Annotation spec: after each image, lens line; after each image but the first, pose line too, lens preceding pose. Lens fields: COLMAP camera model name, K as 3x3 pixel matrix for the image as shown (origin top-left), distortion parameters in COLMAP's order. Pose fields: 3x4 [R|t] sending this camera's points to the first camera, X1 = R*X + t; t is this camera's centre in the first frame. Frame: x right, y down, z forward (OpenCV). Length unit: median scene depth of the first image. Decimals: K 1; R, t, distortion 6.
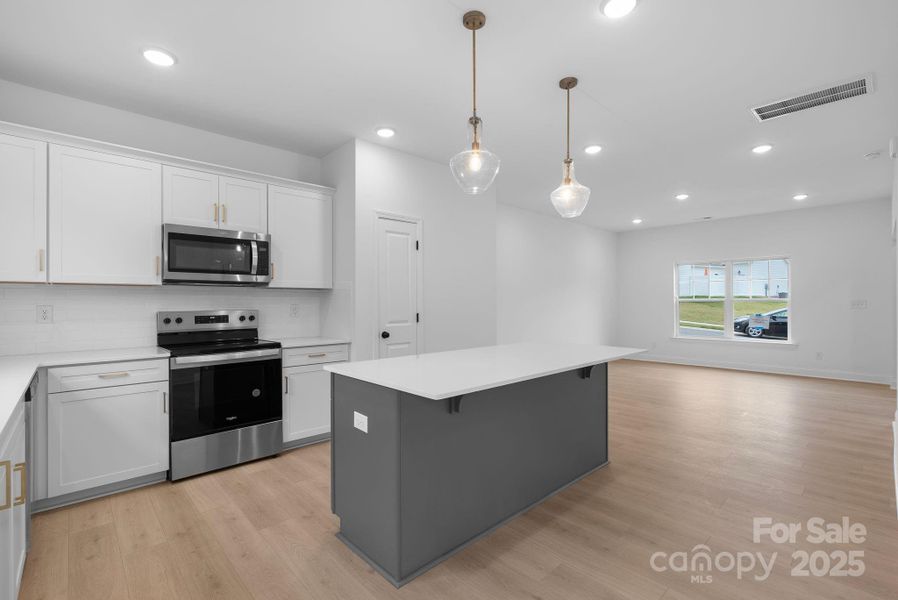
lens RADIAL K [[410.5, 0, 448.5], [0, 410.5, 301.5], [0, 0, 1]] dist [-0.001846, 0.000078]
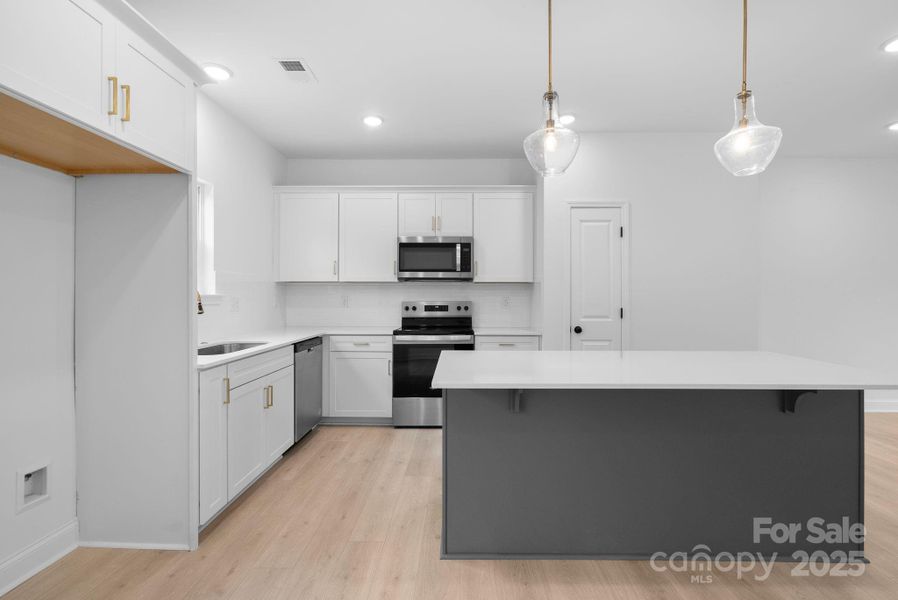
lens RADIAL K [[412.6, 0, 451.7], [0, 412.6, 296.1], [0, 0, 1]] dist [0.002328, 0.000573]
pose [[0.720271, 0.007812, -0.693648, 0.354626], [-0.004414, 0.999968, 0.006678, -0.002631], [0.693678, -0.001749, 0.720283, 0.127326]]
